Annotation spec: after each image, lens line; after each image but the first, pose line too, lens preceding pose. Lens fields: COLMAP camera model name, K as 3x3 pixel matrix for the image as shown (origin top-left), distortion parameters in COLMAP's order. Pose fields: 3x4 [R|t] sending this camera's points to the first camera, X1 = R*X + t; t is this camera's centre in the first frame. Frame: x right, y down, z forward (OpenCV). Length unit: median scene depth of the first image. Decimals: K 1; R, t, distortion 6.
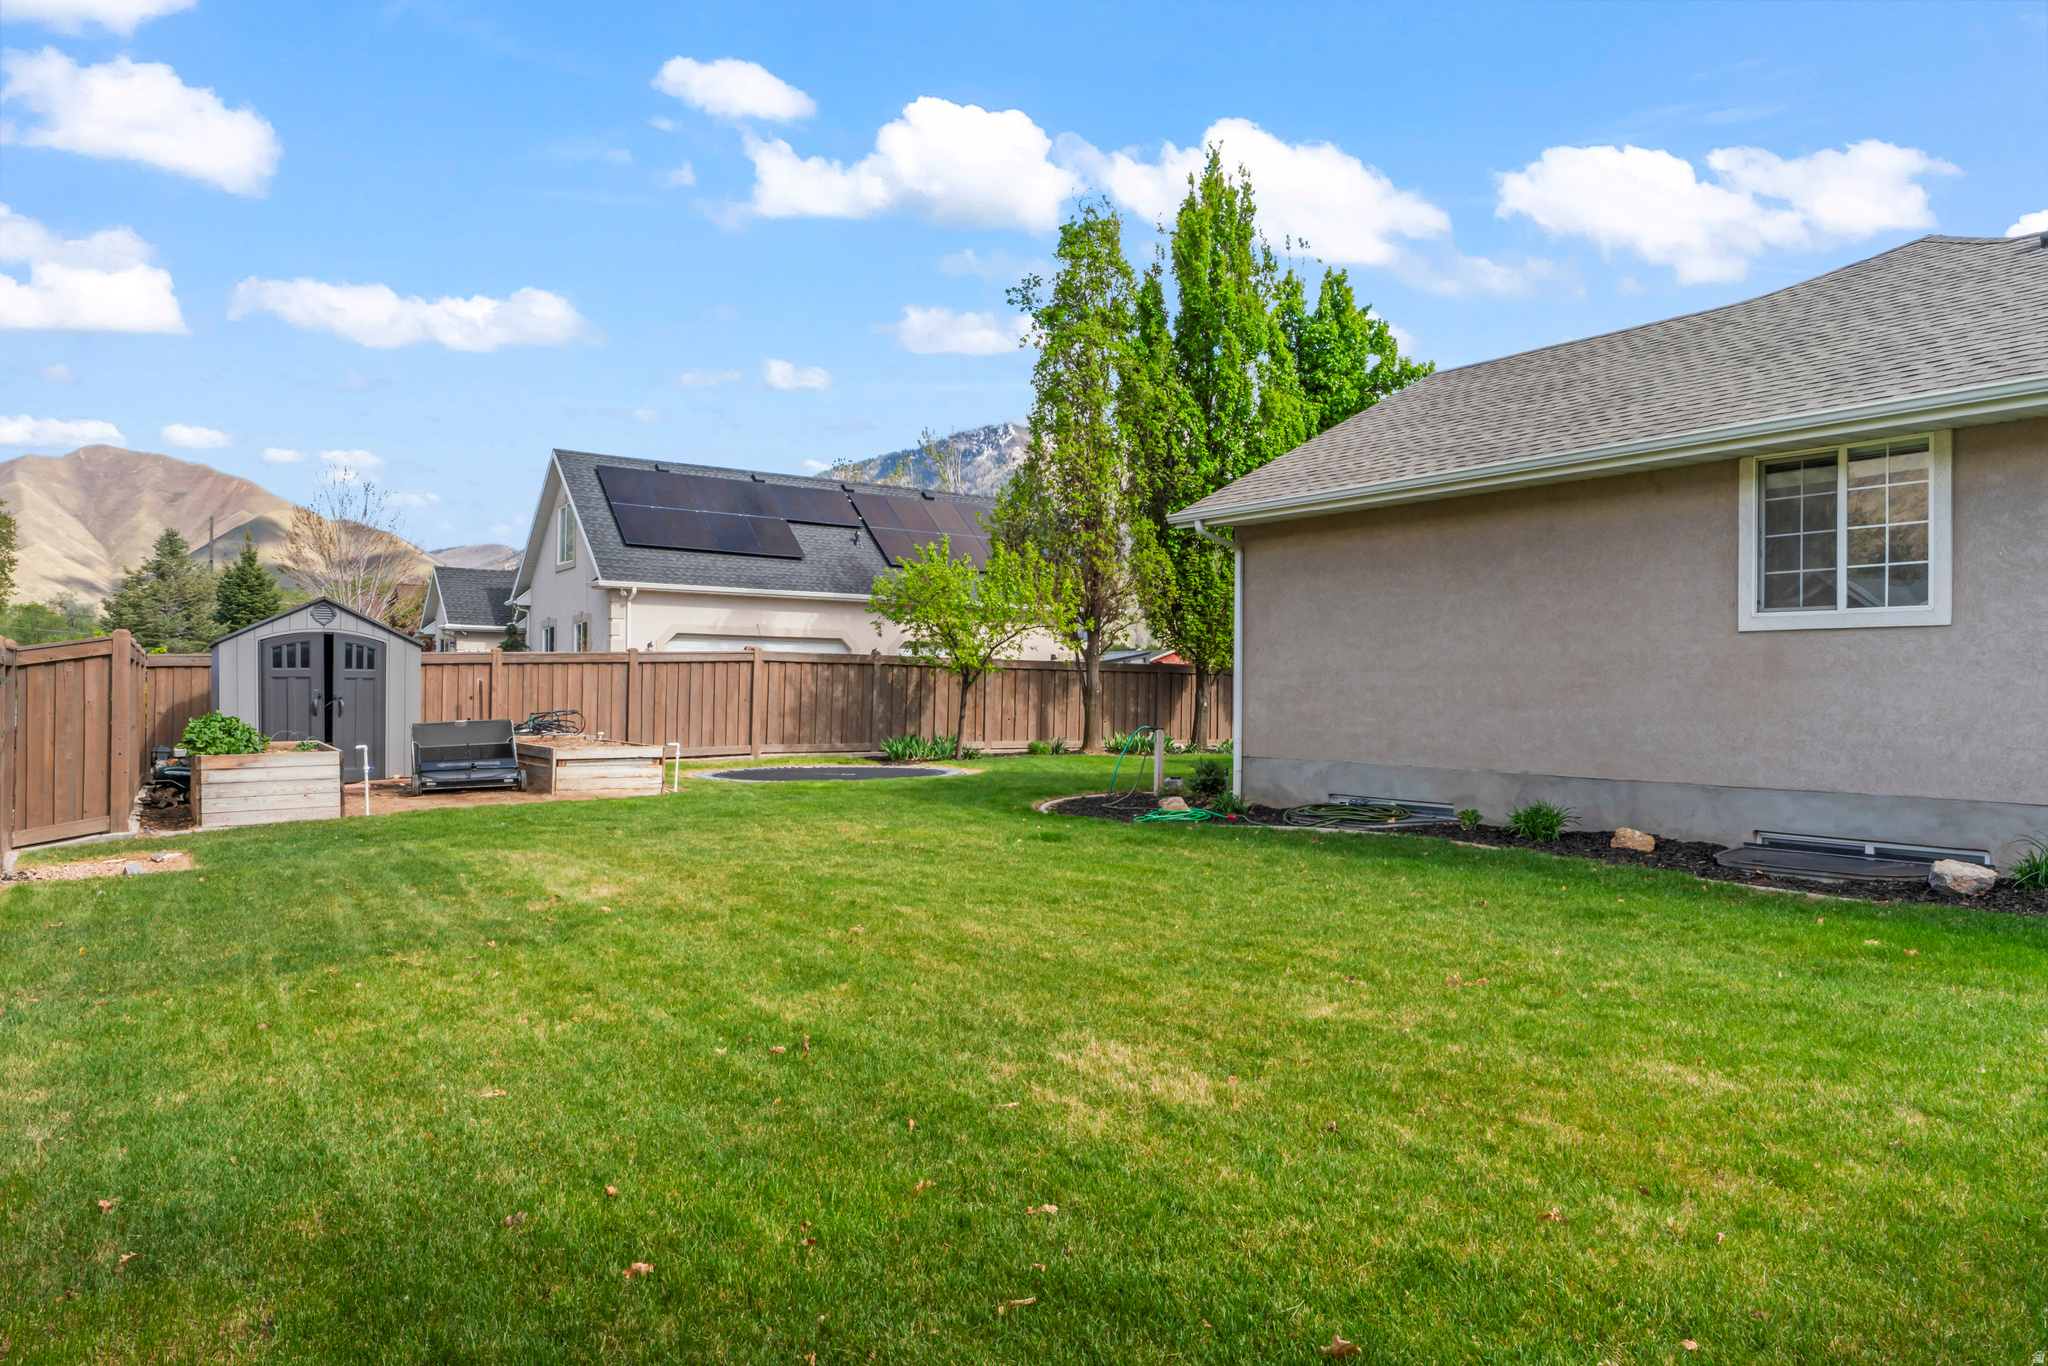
lens RADIAL K [[1345.6, 0, 1010.2], [0, 1345.6, 678.6], [0, 0, 1]] dist [-0.001011, 0.002508]
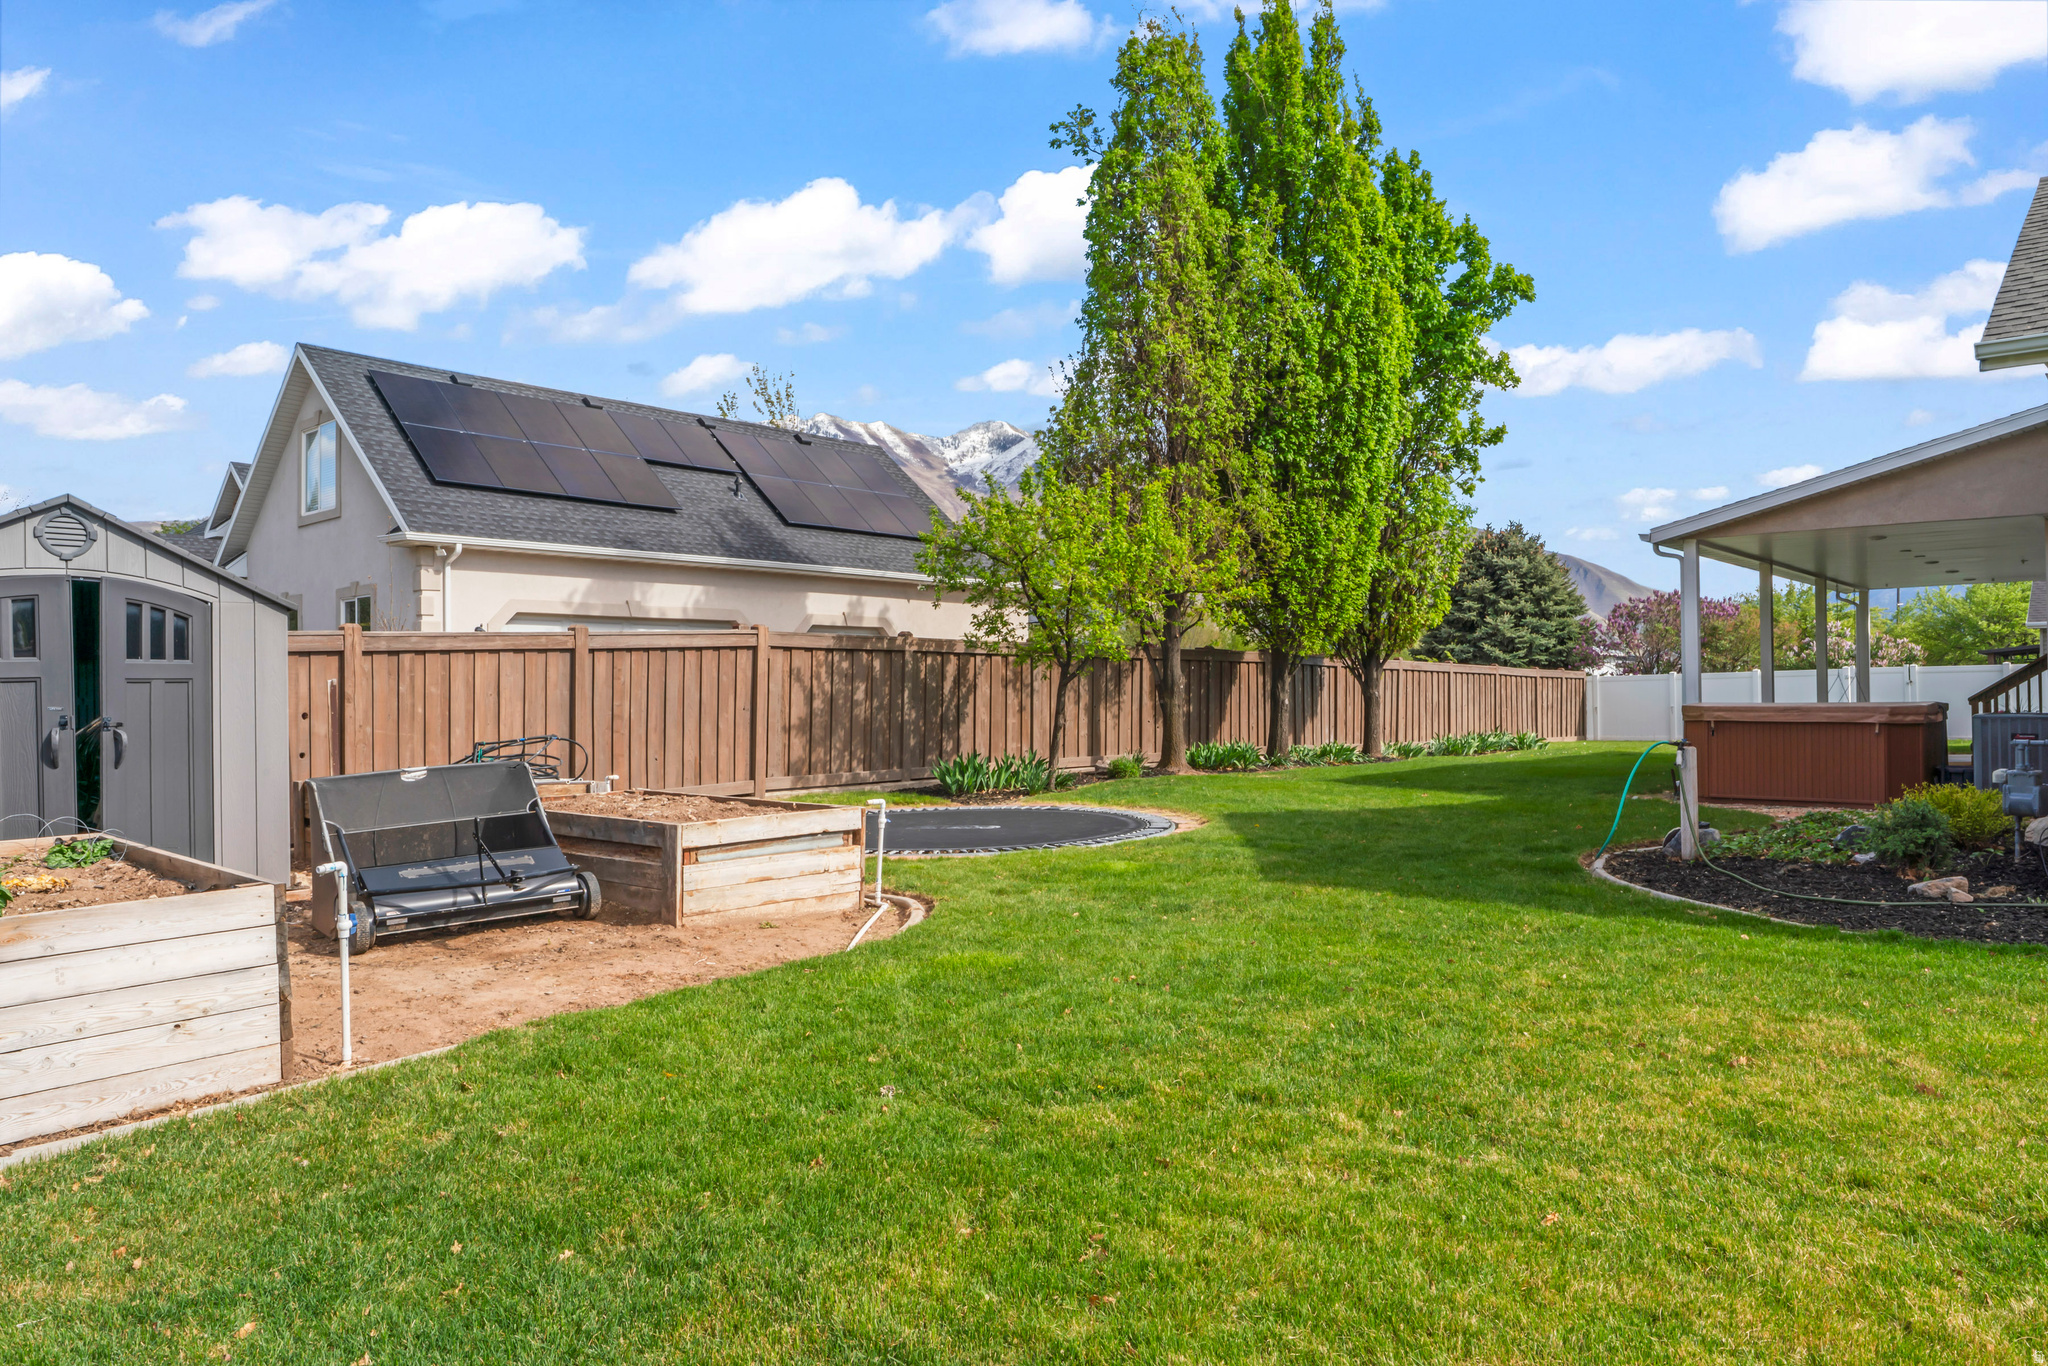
lens RADIAL K [[1345.6, 0, 1010.2], [0, 1345.6, 678.6], [0, 0, 1]] dist [-0.001011, 0.002508]
pose [[0.967913, -0.015159, 0.250827, -0.222068], [0.014600, 0.999885, 0.004090, 0.001137], [-0.250860, -0.000297, 0.968023, 0.341361]]
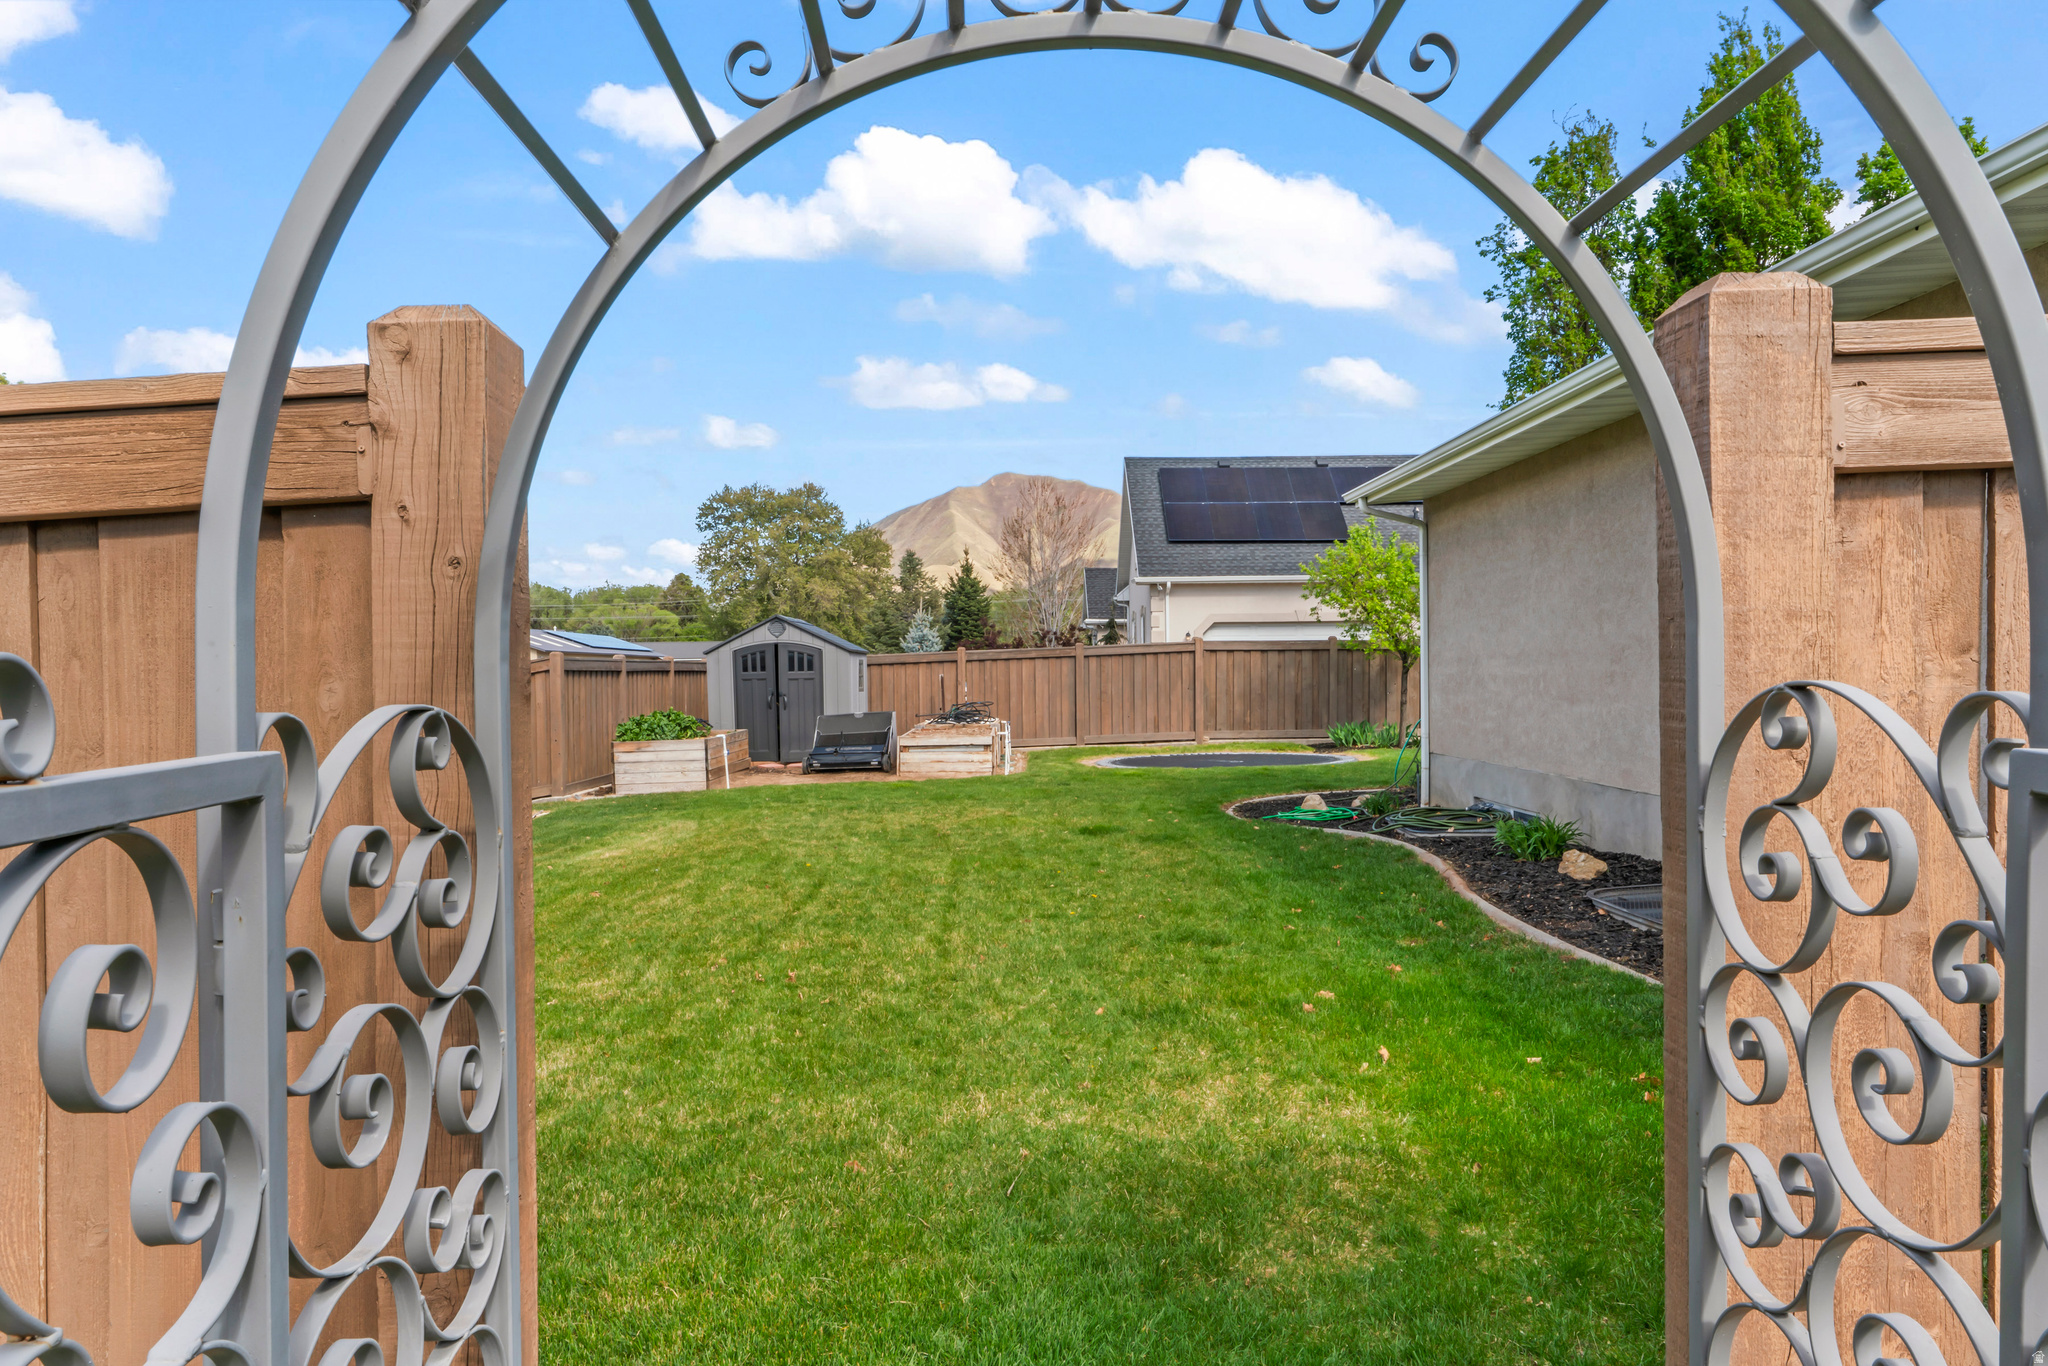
lens RADIAL K [[1345.6, 0, 1010.2], [0, 1345.6, 678.6], [0, 0, 1]] dist [-0.001011, 0.002508]
pose [[0.827749, -0.016855, -0.560845, 0.262037], [0.026335, 0.999614, 0.008828, -0.004344], [0.560480, -0.022077, 0.827874, 0.051630]]
